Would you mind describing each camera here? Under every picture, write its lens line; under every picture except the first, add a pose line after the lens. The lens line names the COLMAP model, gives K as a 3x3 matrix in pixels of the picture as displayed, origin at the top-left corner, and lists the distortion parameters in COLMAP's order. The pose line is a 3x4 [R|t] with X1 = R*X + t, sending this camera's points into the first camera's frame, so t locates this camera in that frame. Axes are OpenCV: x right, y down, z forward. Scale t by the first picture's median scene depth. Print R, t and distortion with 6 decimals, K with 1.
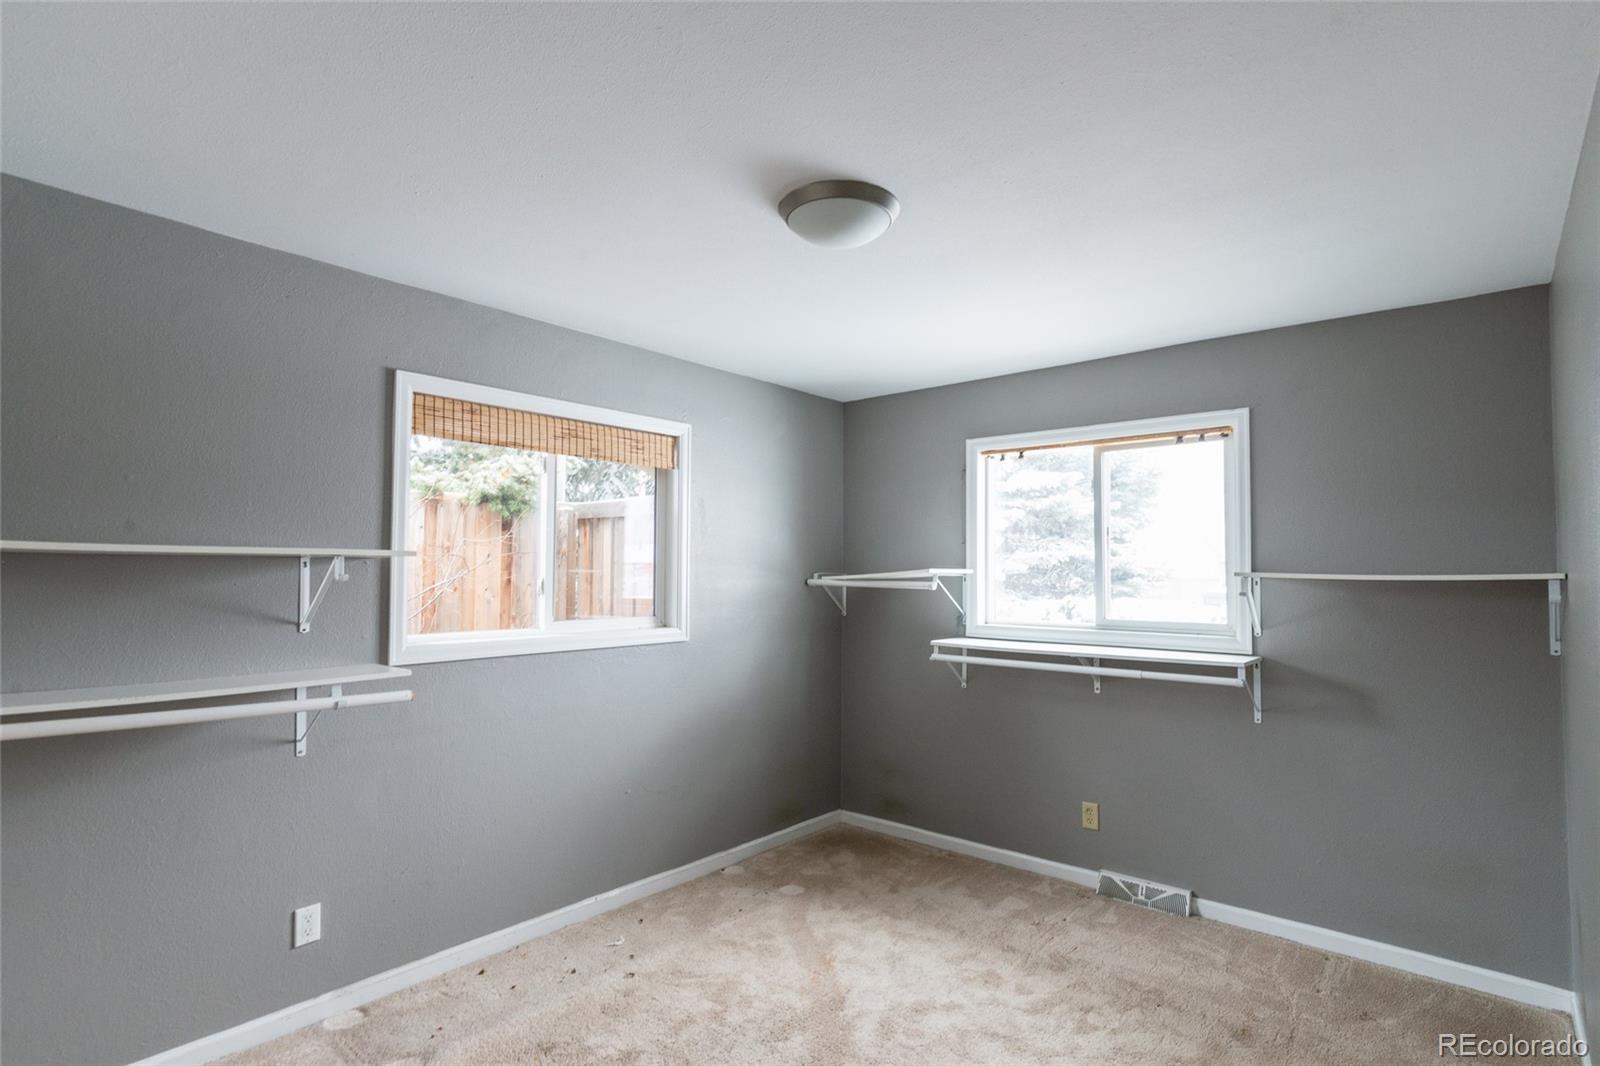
lens RADIAL K [[797.9, 0, 820.4], [0, 797.9, 527.5], [0, 0, 1]] dist [0.001127, 0.000507]
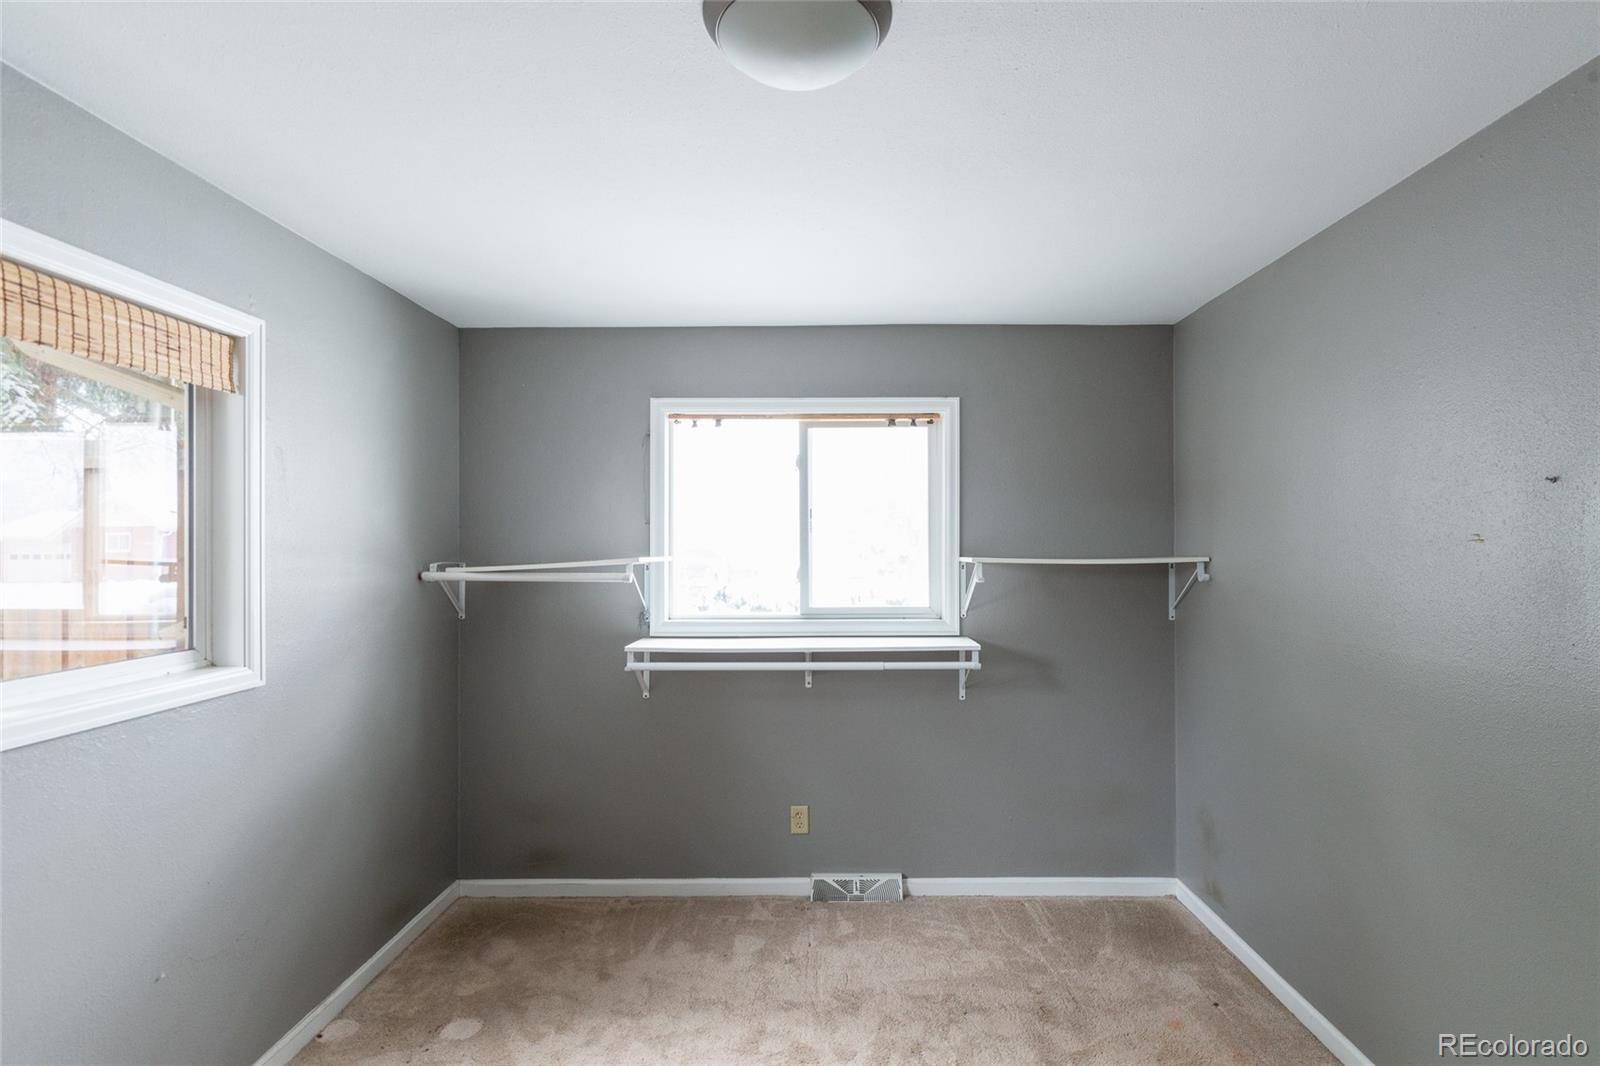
lens RADIAL K [[784.0, 0, 823.8], [0, 784.0, 533.0], [0, 0, 1]] dist [0.001615, -0.000066]
pose [[0.768715, 0.000557, 0.639592, -0.228389], [-0.028157, 0.999060, 0.032971, -0.003211], [-0.638972, -0.043354, 0.768007, 0.300787]]
